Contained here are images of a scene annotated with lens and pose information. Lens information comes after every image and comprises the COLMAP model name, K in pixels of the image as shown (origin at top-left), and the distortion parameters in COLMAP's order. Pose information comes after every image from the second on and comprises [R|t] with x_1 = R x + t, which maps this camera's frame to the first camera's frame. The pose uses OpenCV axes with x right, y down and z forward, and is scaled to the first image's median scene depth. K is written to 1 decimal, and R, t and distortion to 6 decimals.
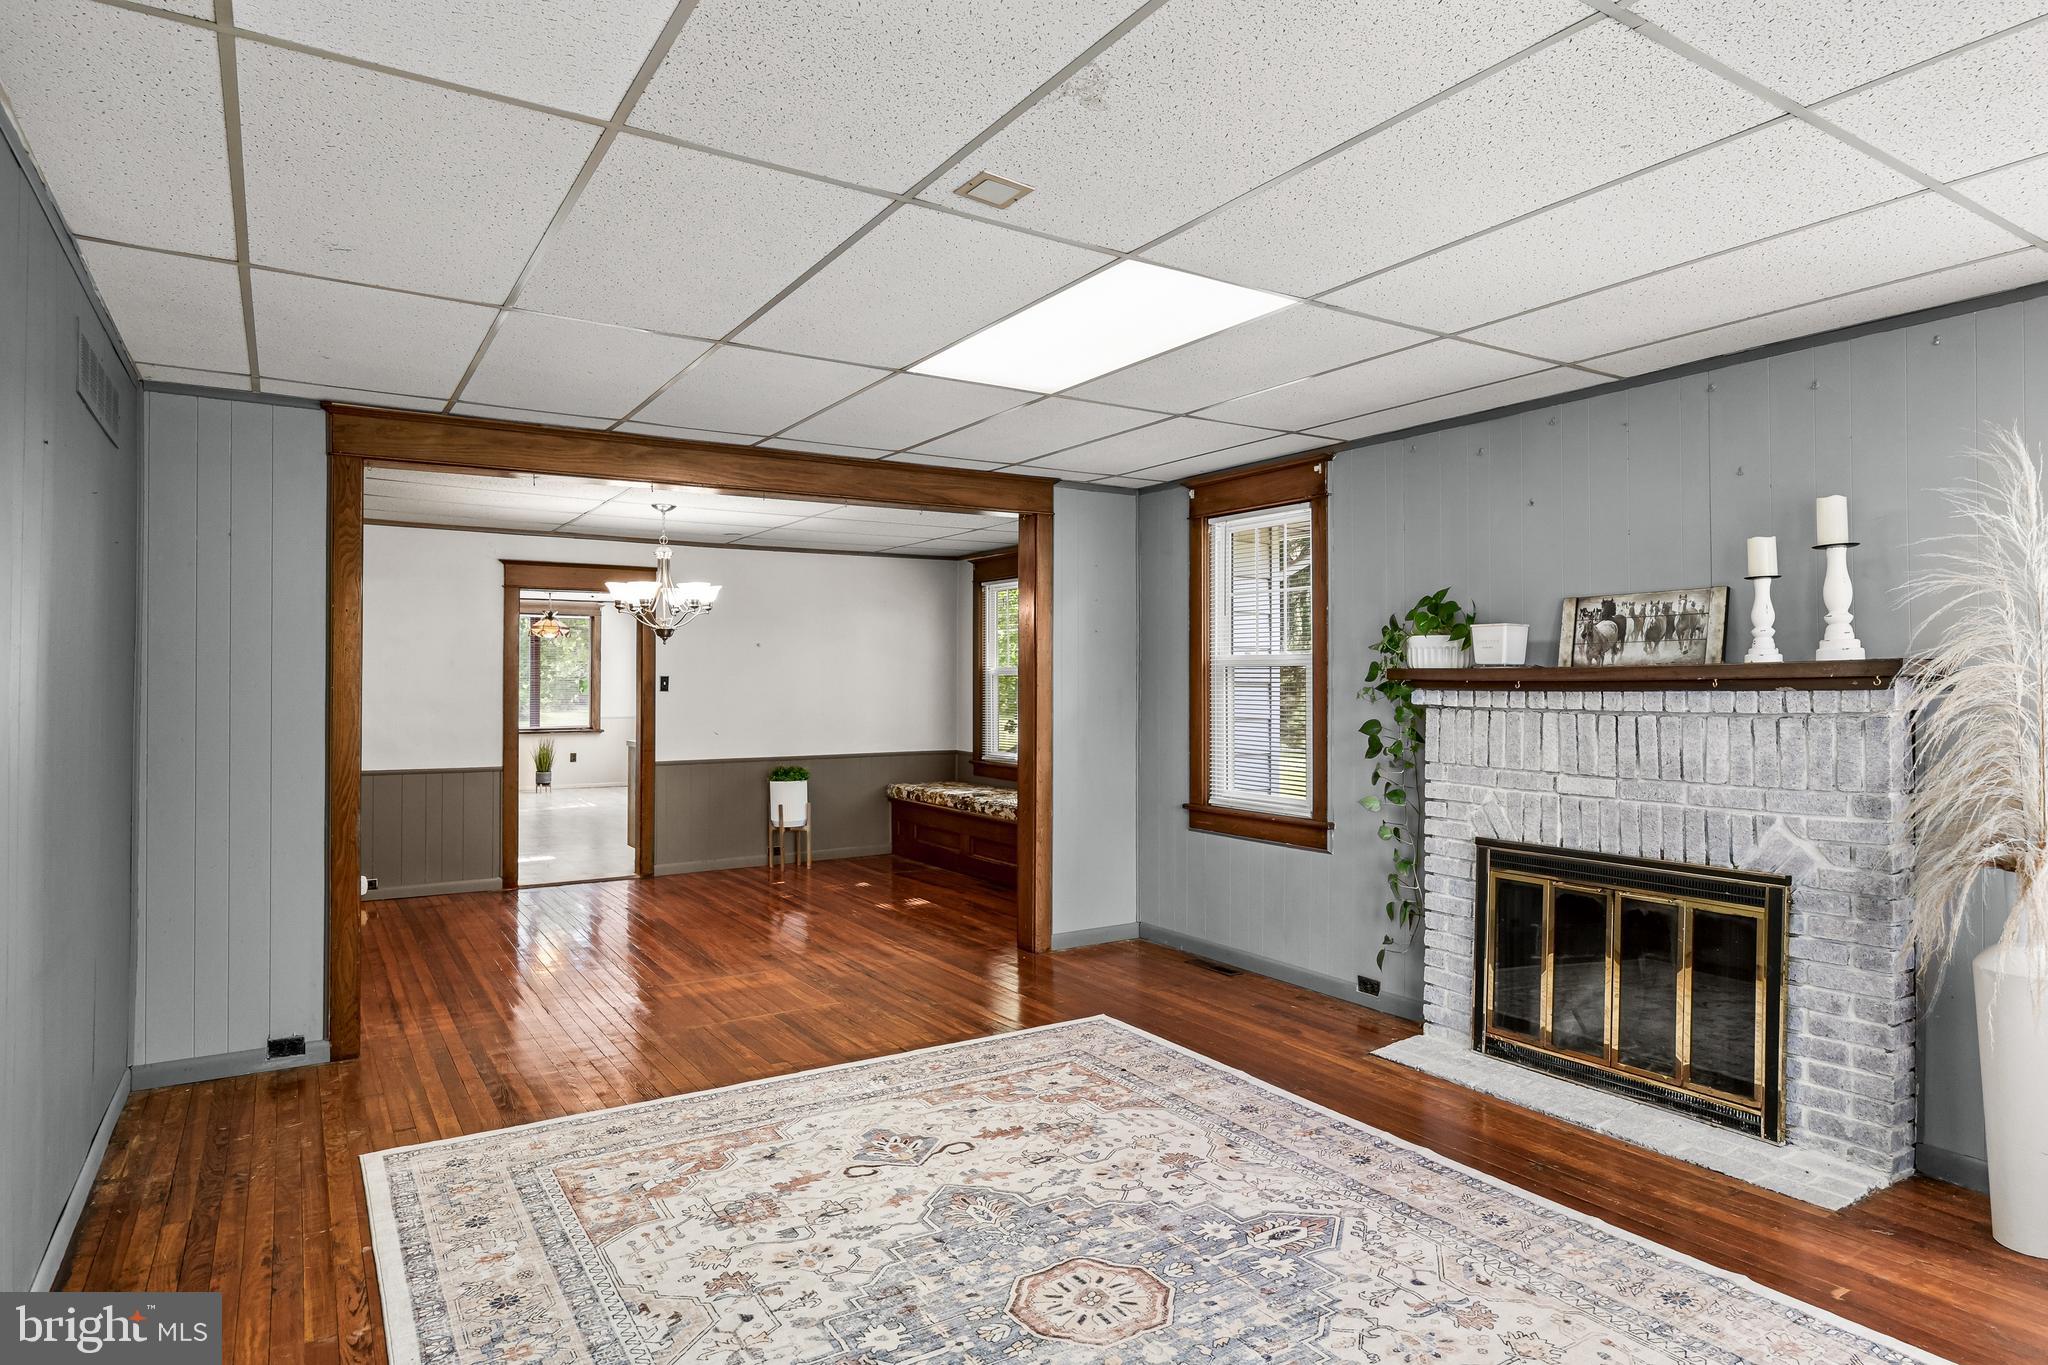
lens RADIAL K [[1158.1, 0, 1024.0], [0, 1158.1, 682.5], [0, 0, 1]] dist [0.000463, 0.000116]
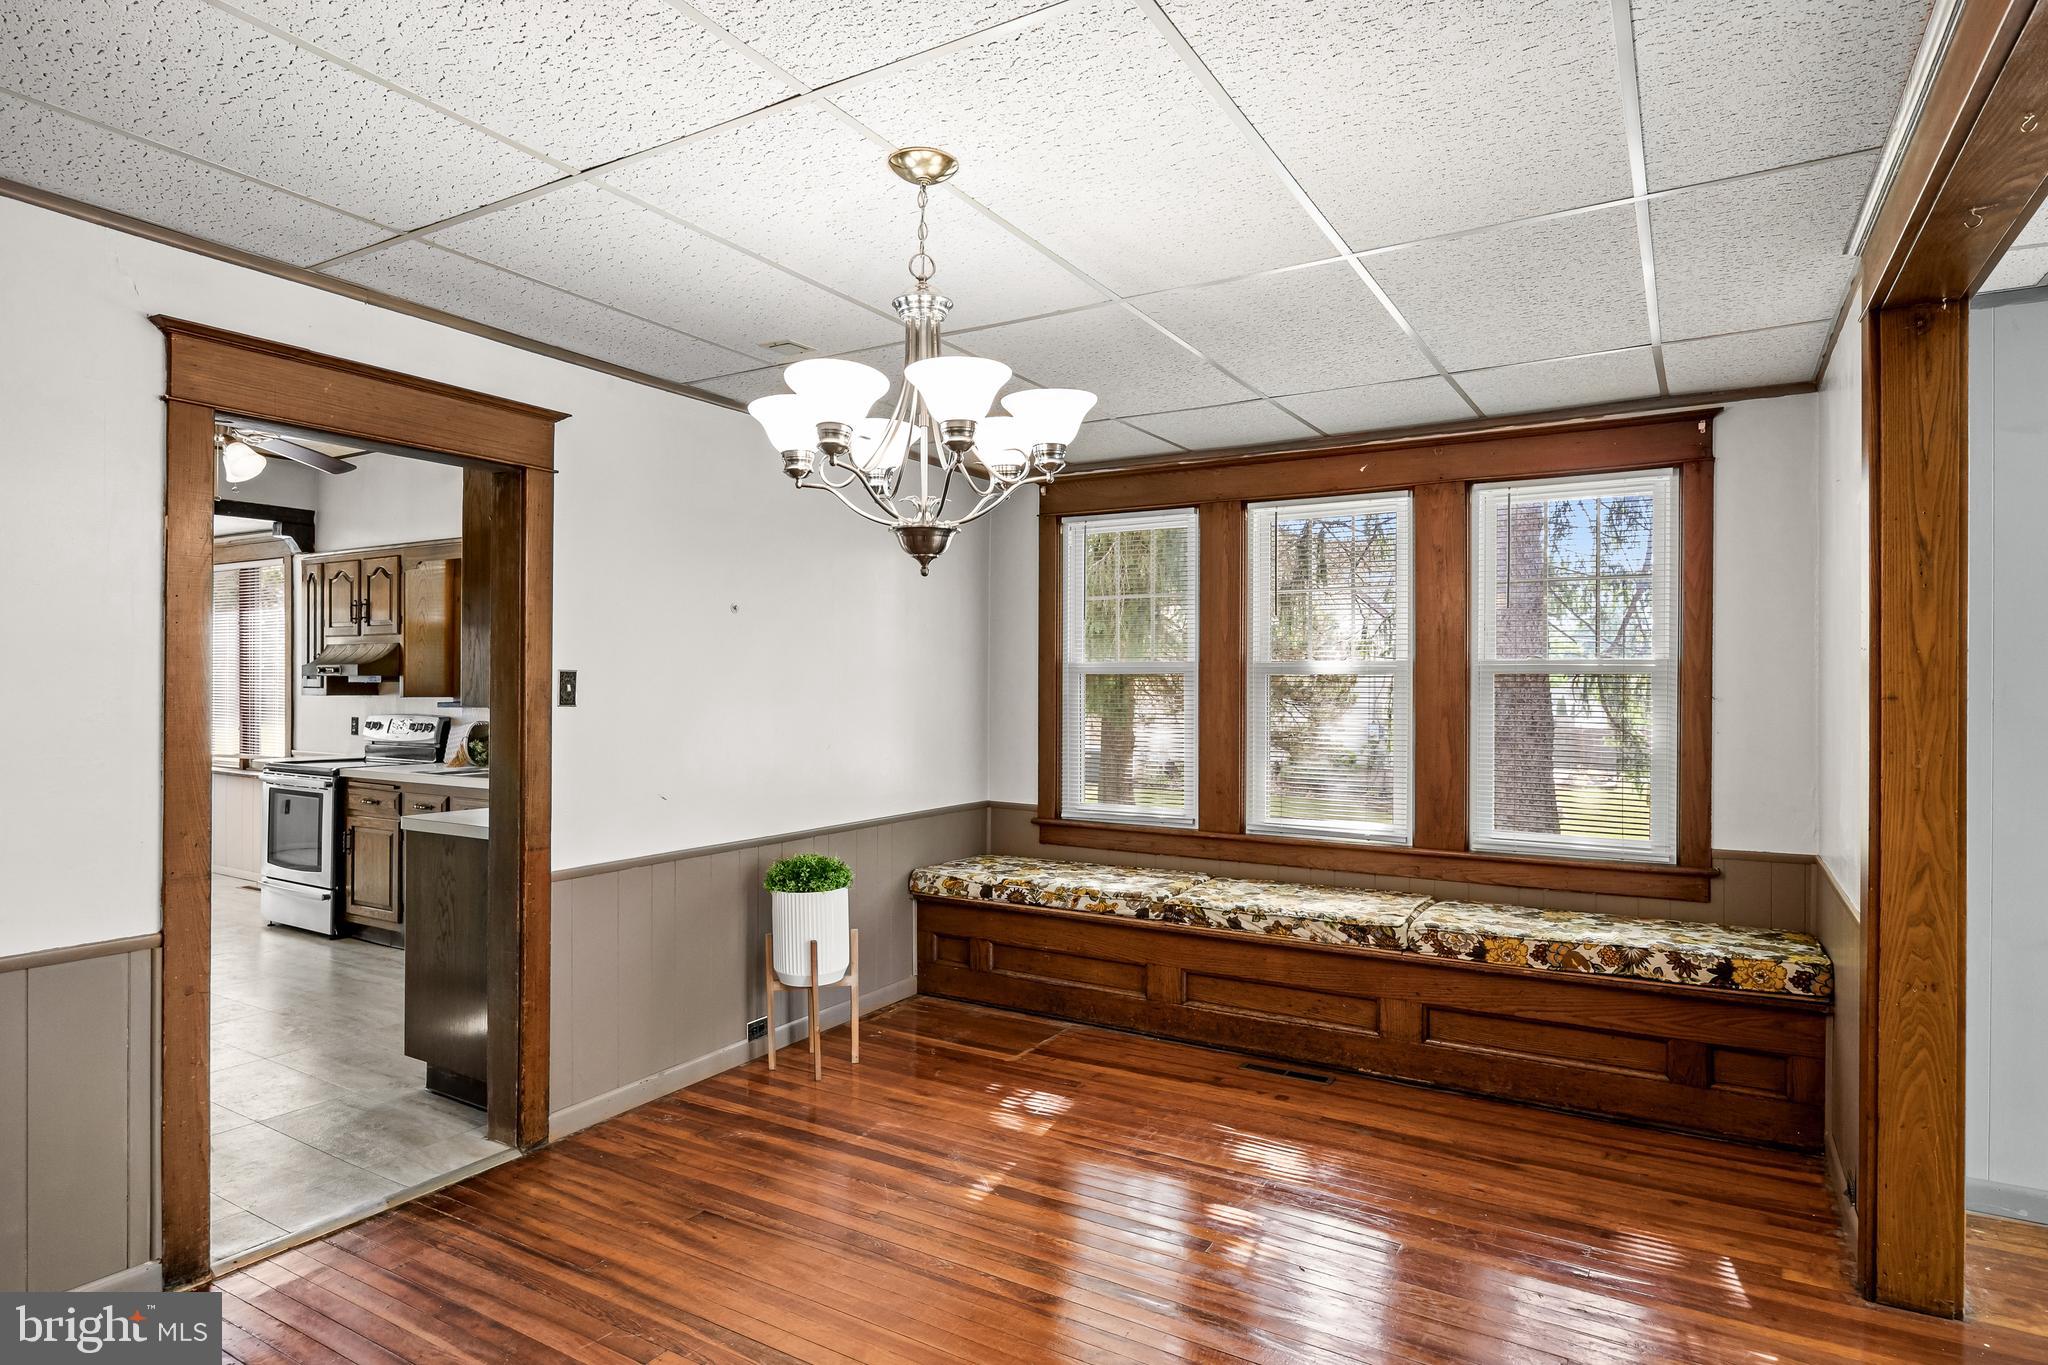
lens RADIAL K [[1119.9, 0, 1024.0], [0, 1119.9, 682.5], [0, 0, 1]] dist [0.001746, 0.000776]
pose [[0.894865, 0.005346, 0.446305, -0.336681], [-0.004415, 0.999985, -0.003126, -0.000437], [-0.446315, 0.000827, 0.894876, 0.541779]]
